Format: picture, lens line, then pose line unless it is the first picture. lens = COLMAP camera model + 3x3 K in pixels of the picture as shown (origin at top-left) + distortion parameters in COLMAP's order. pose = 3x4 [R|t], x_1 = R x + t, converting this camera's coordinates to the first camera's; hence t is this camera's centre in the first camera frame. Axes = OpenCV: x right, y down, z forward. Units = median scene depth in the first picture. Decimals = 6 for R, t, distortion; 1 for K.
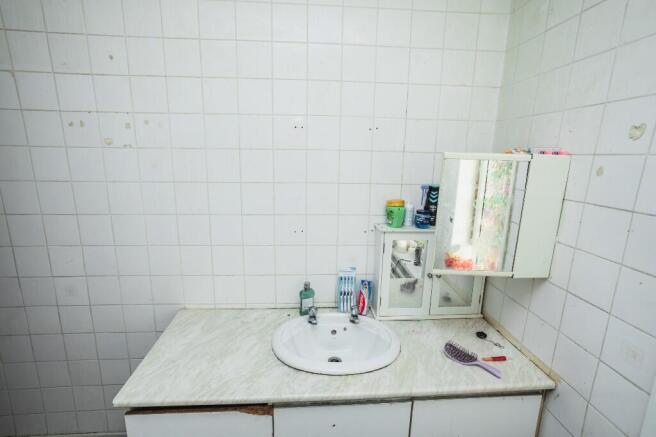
lens RADIAL K [[320.1, 0, 323.4], [0, 320.1, 218.9], [0, 0, 1]] dist [-0.038394, 0.029494]
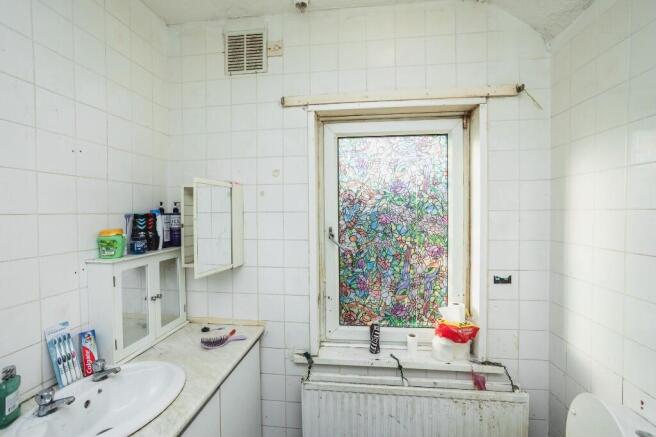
lens RADIAL K [[320.1, 0, 323.4], [0, 320.1, 218.9], [0, 0, 1]] dist [-0.038394, 0.029494]
pose [[0.195786, -0.037024, 0.979948, -0.592324], [0.214949, 0.976607, -0.006047, 0.053250], [-0.956799, 0.211822, 0.199164, 0.226020]]
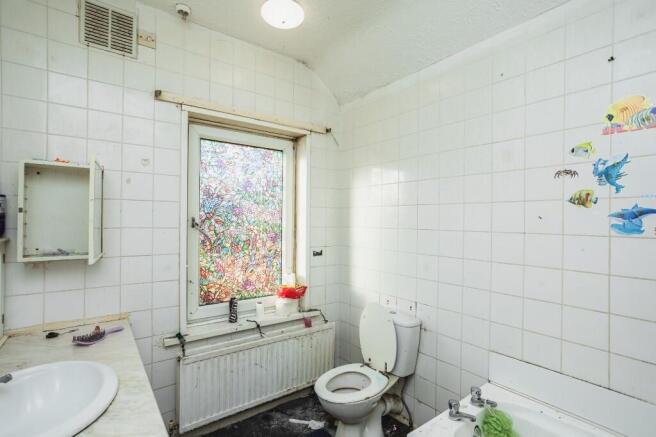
lens RADIAL K [[320.1, 0, 323.4], [0, 320.1, 218.9], [0, 0, 1]] dist [-0.038394, 0.029494]
pose [[-0.545082, -0.016211, 0.838226, -0.826472], [0.158300, 0.979839, 0.121889, 0.010132], [-0.823302, 0.199131, -0.531527, 0.739214]]
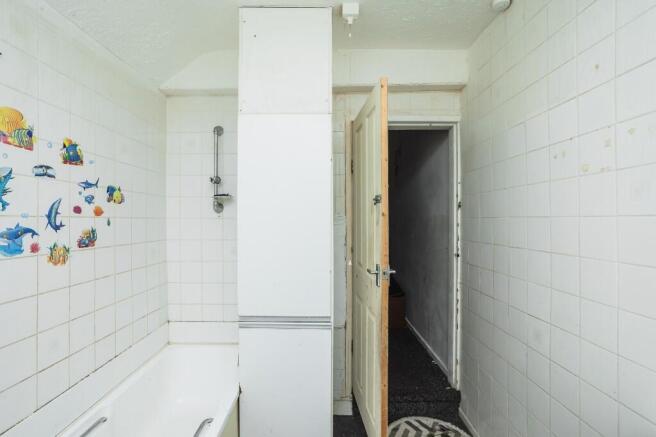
lens RADIAL K [[320.1, 0, 323.4], [0, 320.1, 218.9], [0, 0, 1]] dist [-0.038394, 0.029494]
pose [[-0.074878, -0.021652, -0.996958, 0.192935], [-0.210766, 0.977522, -0.005400, 0.034338], [0.974664, 0.209721, -0.077758, 0.420132]]
